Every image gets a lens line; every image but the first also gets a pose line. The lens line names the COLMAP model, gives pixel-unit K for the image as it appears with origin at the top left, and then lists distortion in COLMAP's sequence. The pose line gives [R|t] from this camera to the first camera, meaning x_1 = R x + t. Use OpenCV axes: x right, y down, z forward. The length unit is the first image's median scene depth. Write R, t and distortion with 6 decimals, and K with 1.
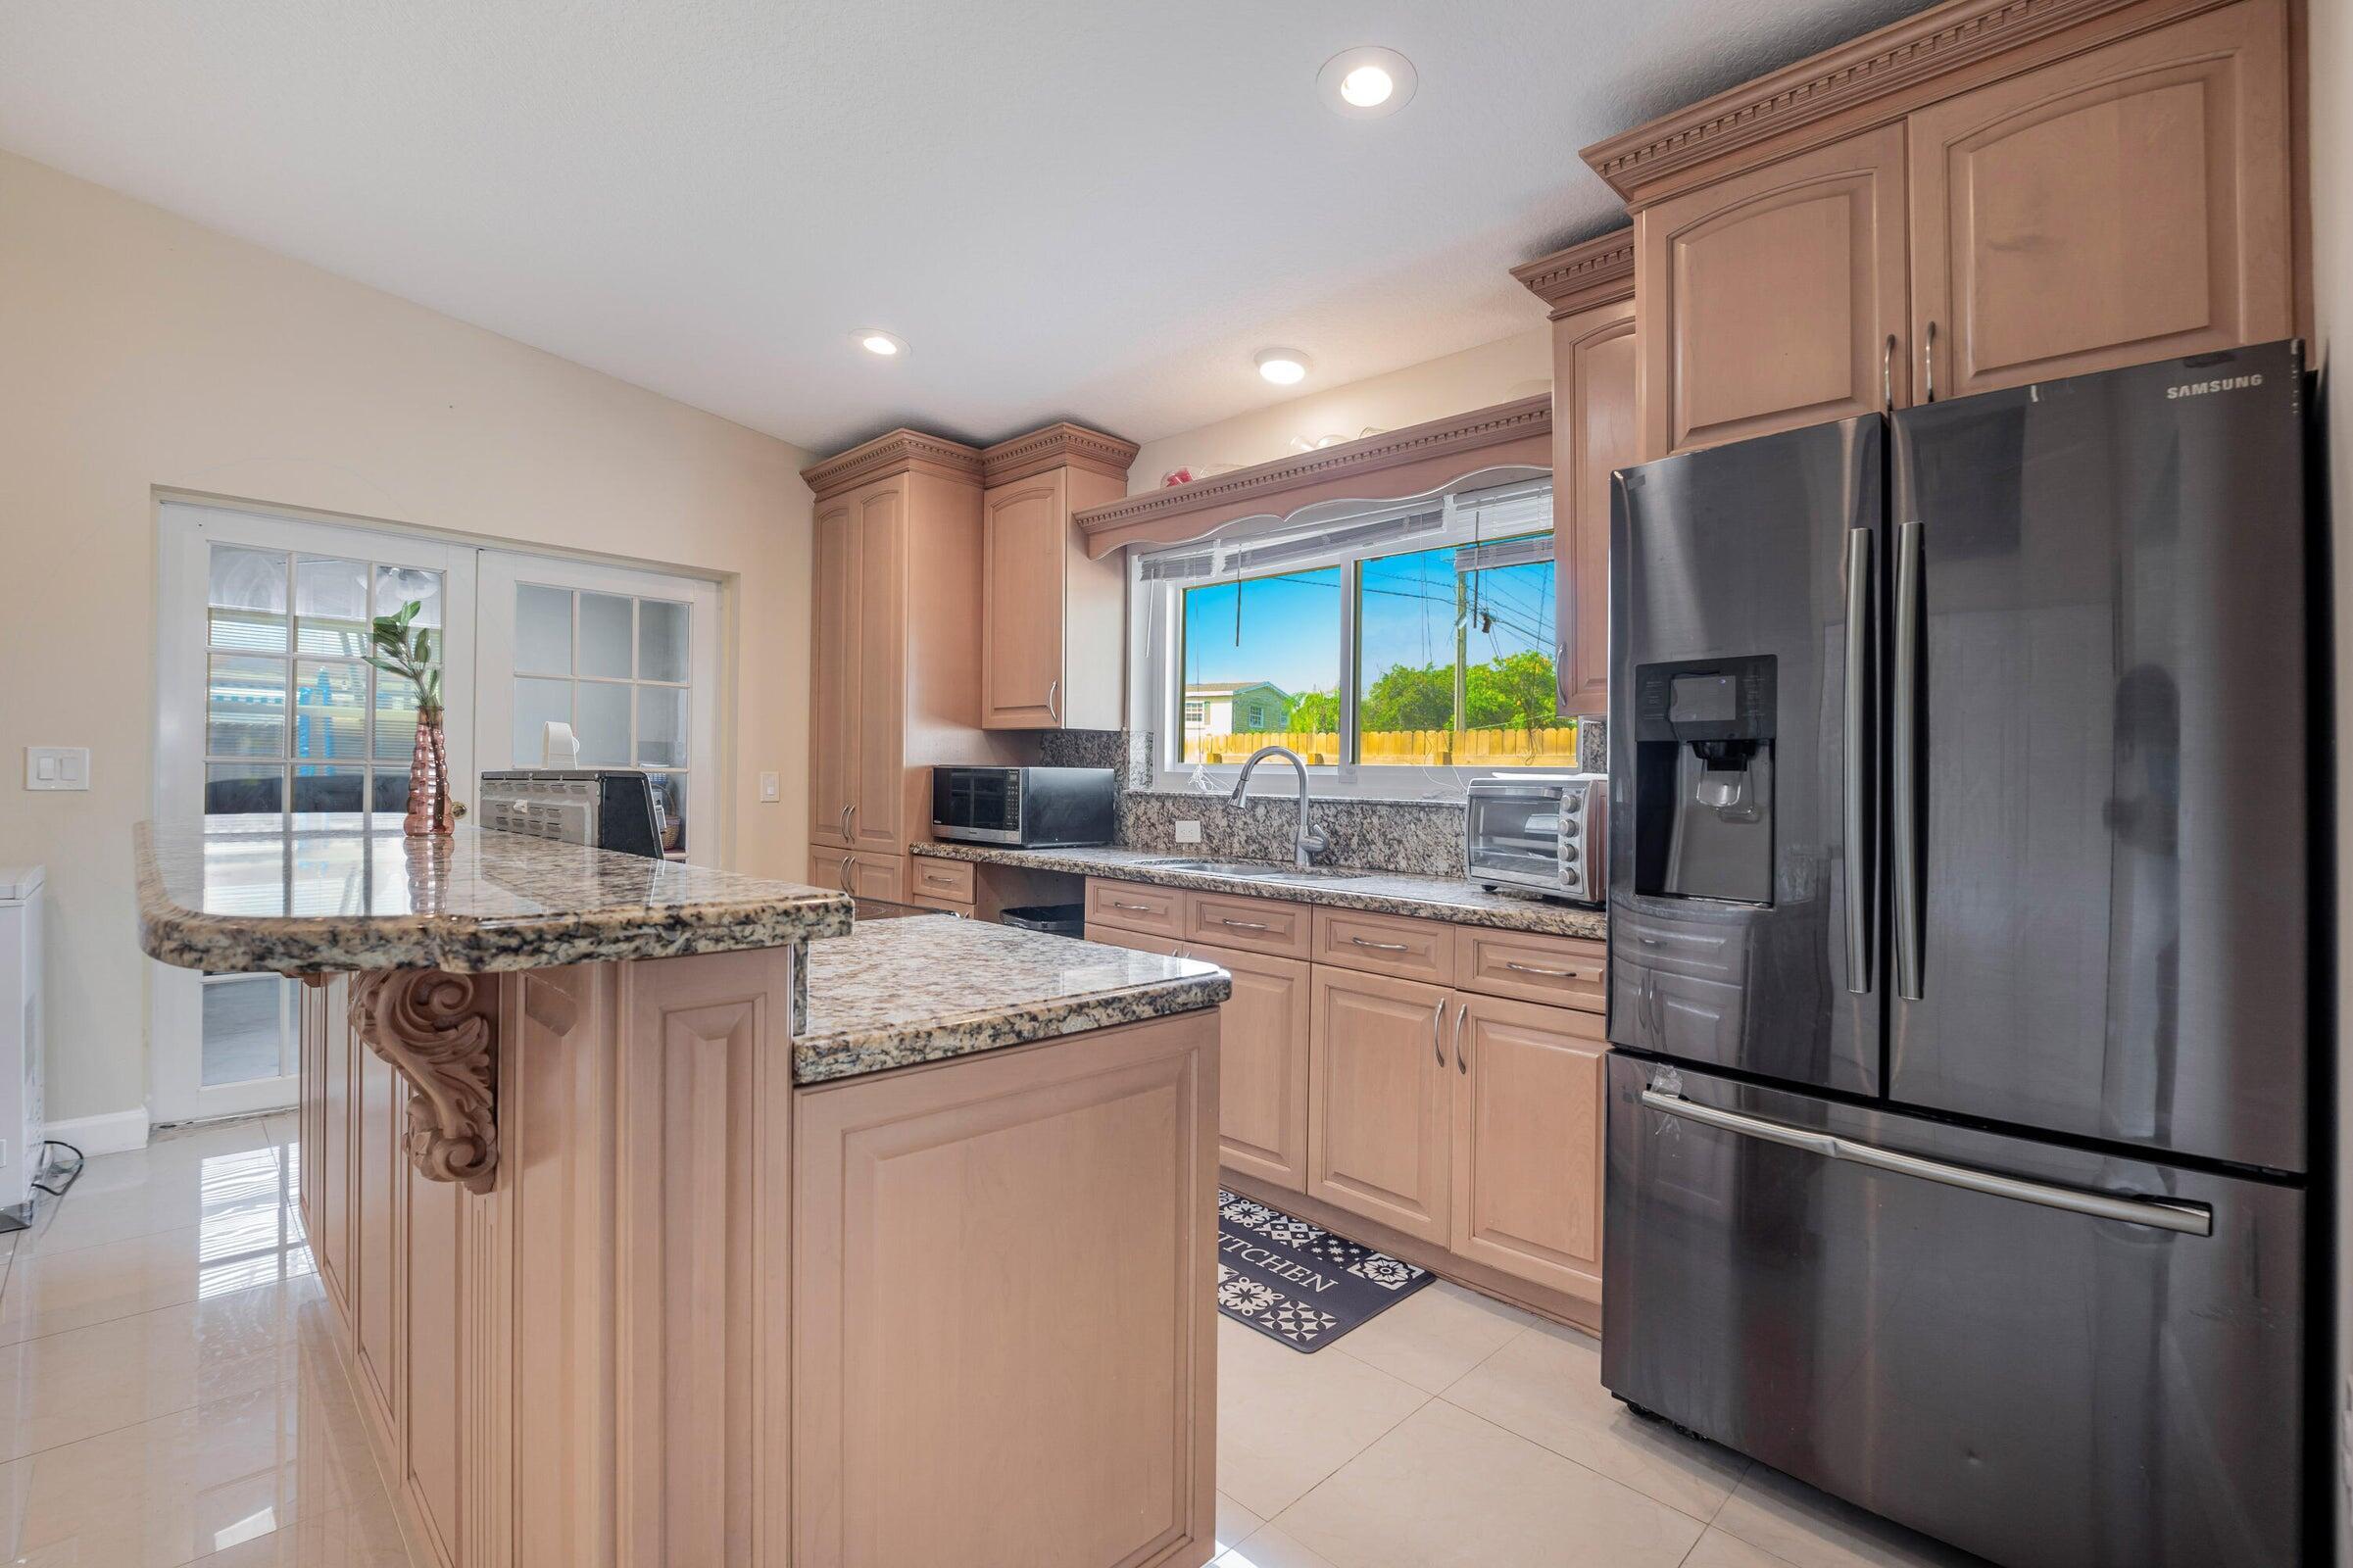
lens RADIAL K [[1056.1, 0, 1179.9], [0, 1056.1, 765.2], [0, 0, 1]] dist [-0.023479, 0.004306]
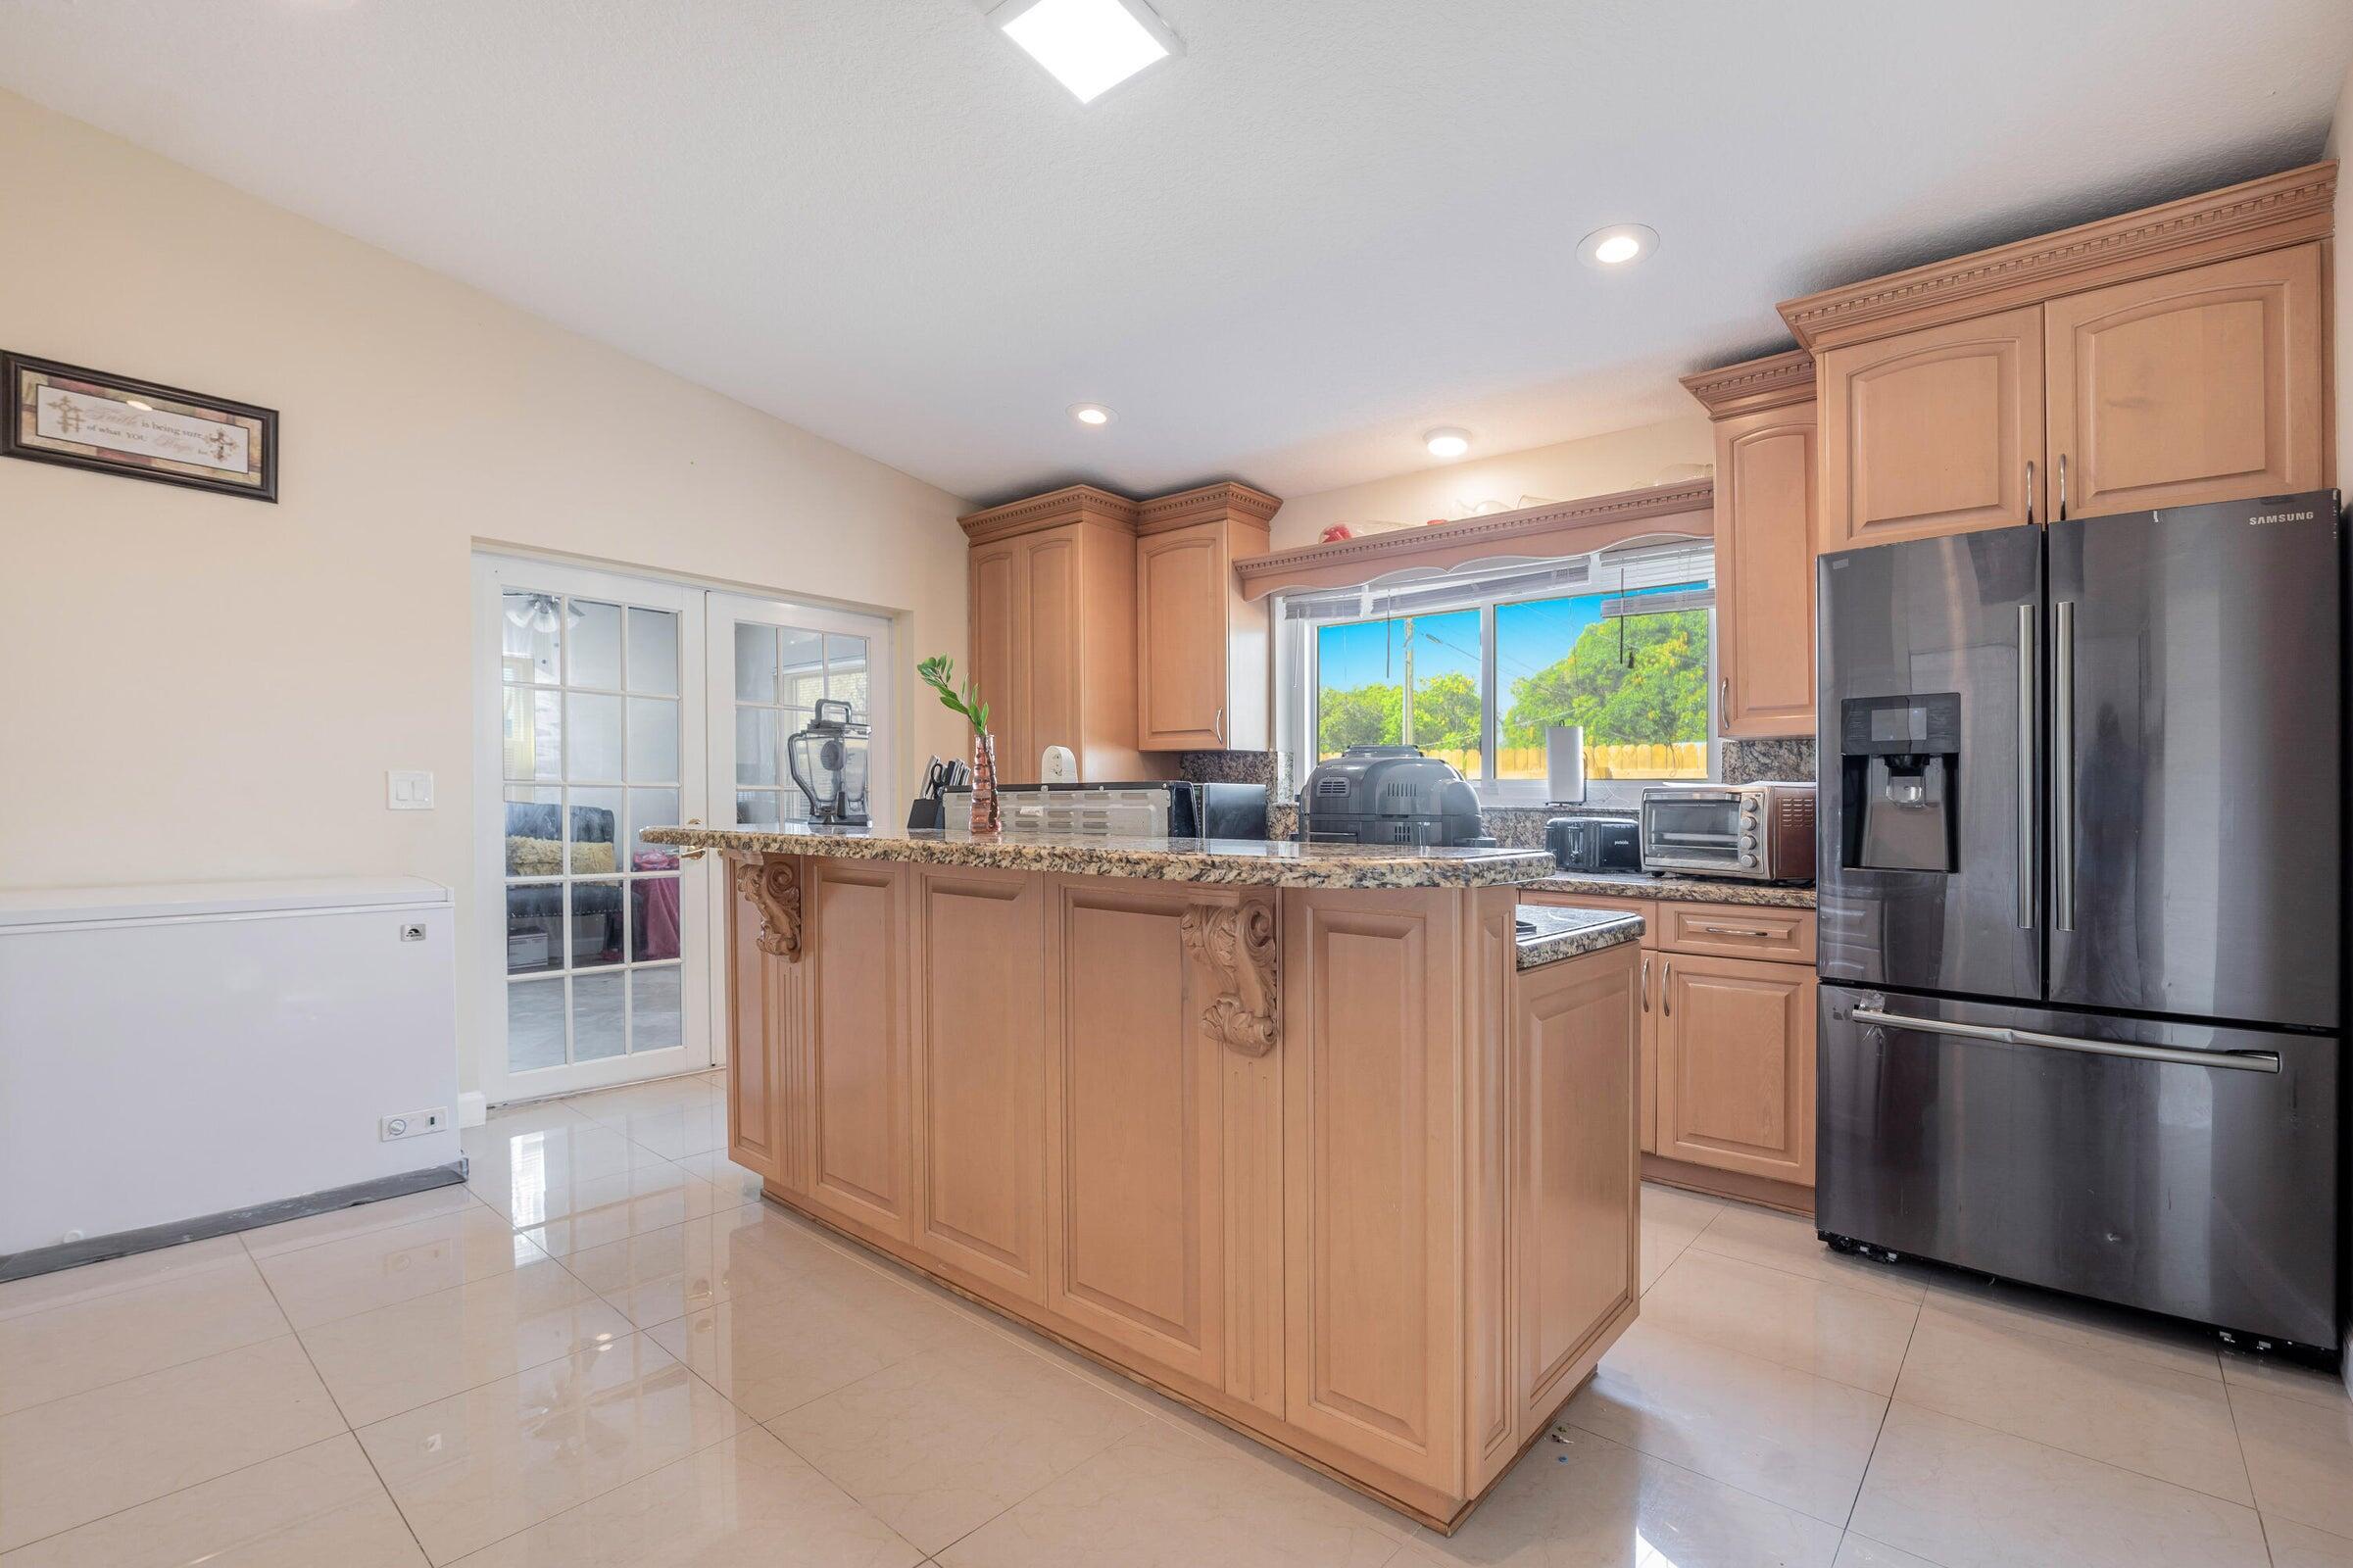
lens RADIAL K [[1056.1, 0, 1171.6], [0, 1056.1, 803.0], [0, 0, 1]] dist [-0.023479, 0.004306]
pose [[0.998185, -0.009728, 0.059424, -0.290661], [0.008788, 0.999832, 0.016058, 0.005254], [-0.059570, -0.015507, 0.998104, -0.170380]]
